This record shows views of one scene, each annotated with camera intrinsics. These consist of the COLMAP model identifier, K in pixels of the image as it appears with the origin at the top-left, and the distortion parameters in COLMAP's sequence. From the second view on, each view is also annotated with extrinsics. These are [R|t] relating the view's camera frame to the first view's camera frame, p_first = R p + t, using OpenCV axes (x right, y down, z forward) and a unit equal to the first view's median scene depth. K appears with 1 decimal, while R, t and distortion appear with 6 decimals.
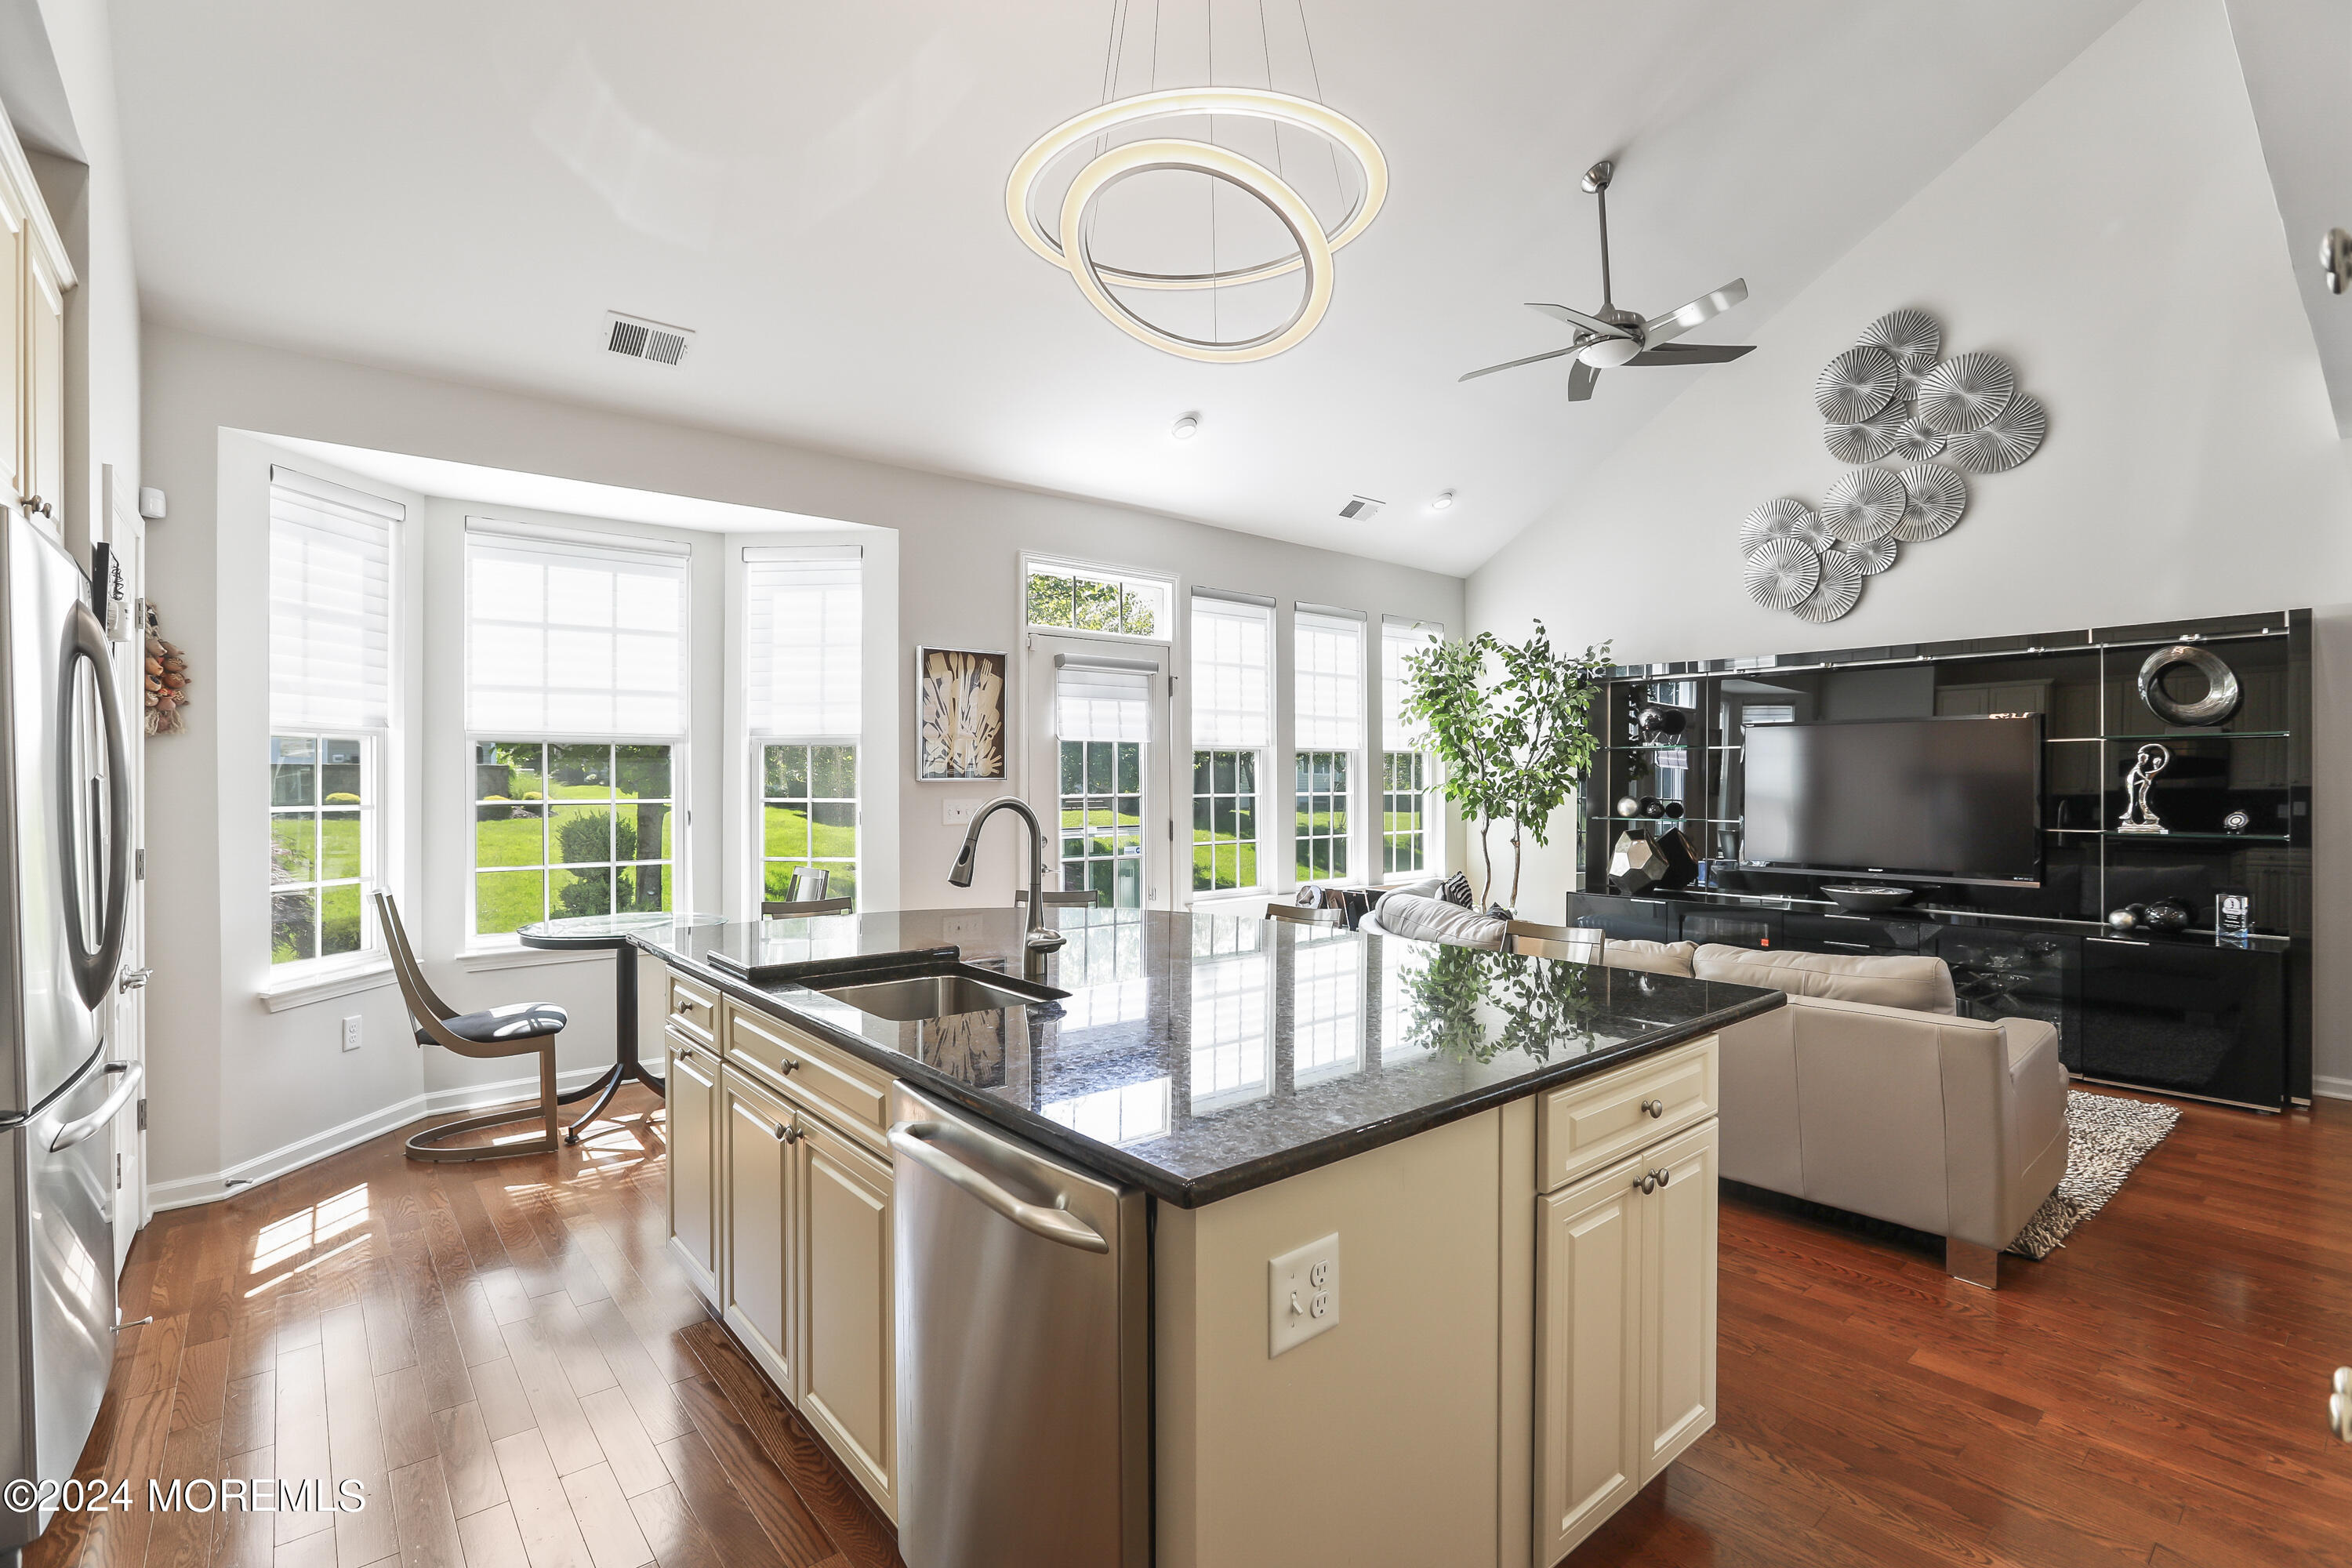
lens RADIAL K [[1072.8, 0, 1186.8], [0, 1072.8, 774.5], [0, 0, 1]] dist [-0.001240, -0.000125]
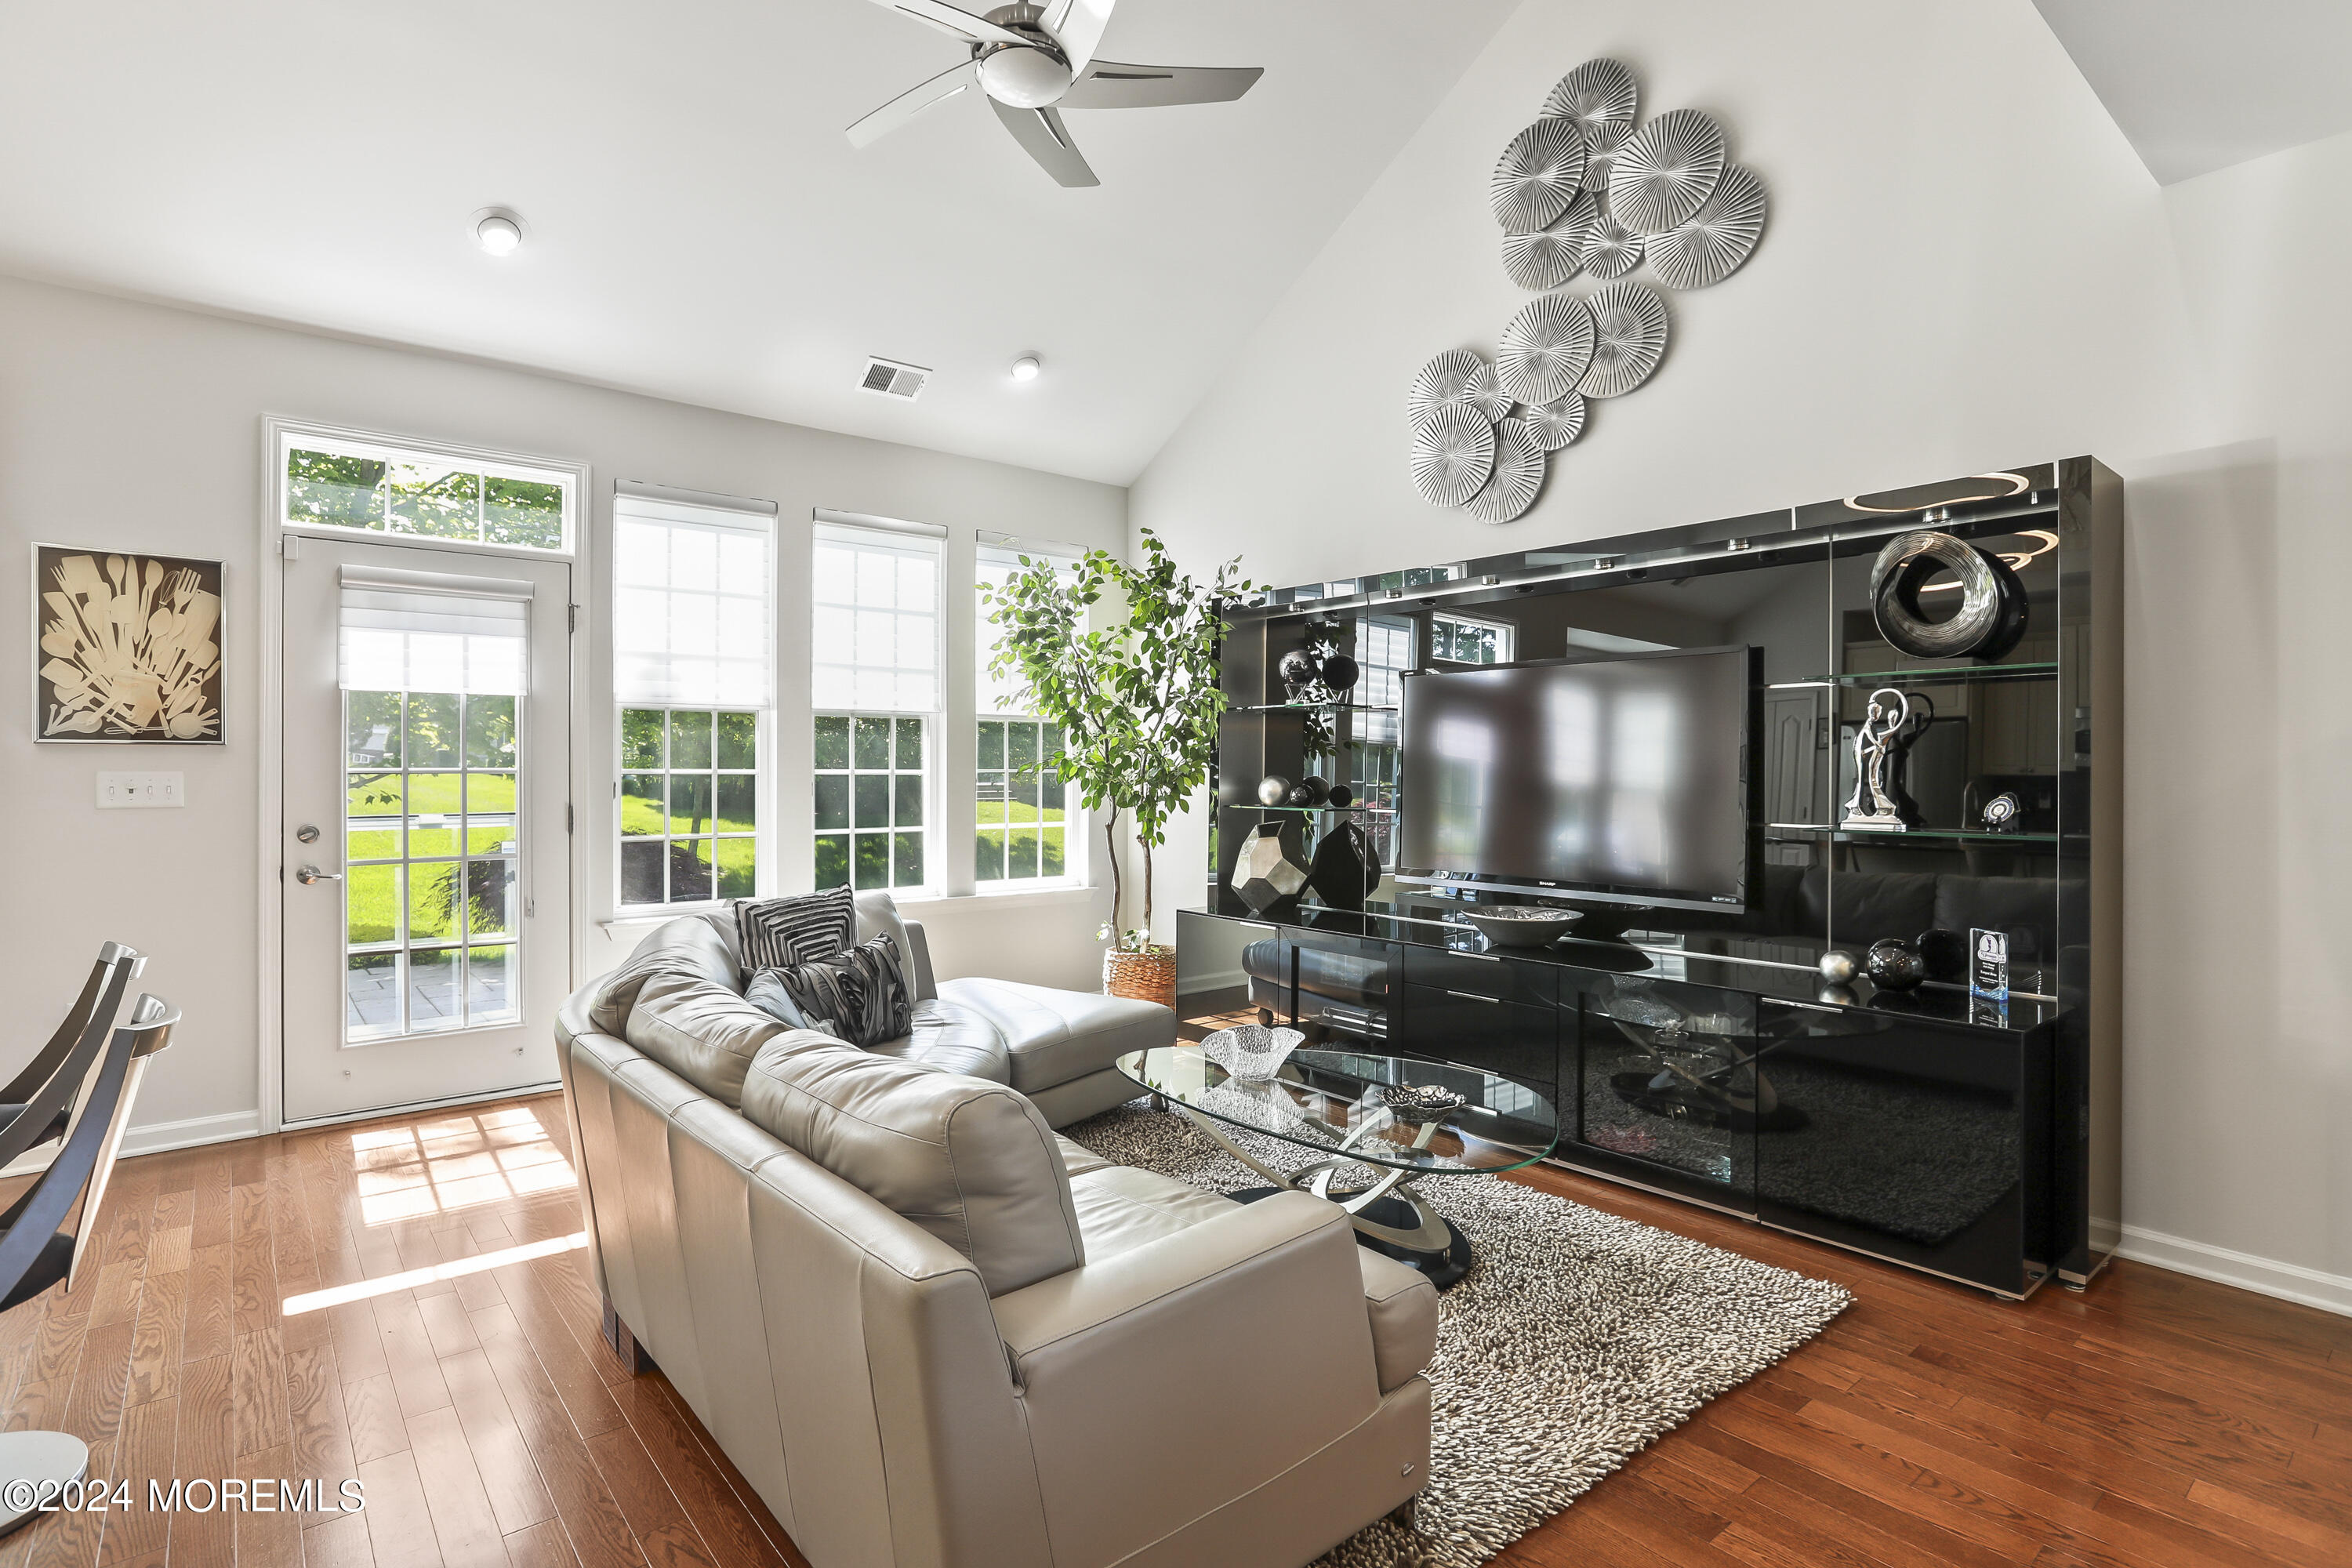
lens RADIAL K [[1161.5, 0, 1143.8], [0, 1161.5, 768.6], [0, 0, 1]] dist [-0.015990, 0.002628]
pose [[0.999483, 0.002947, -0.032013, 0.427619], [-0.002838, 0.999990, 0.003445, 0.015480], [0.032023, -0.003352, 0.999482, 0.270570]]
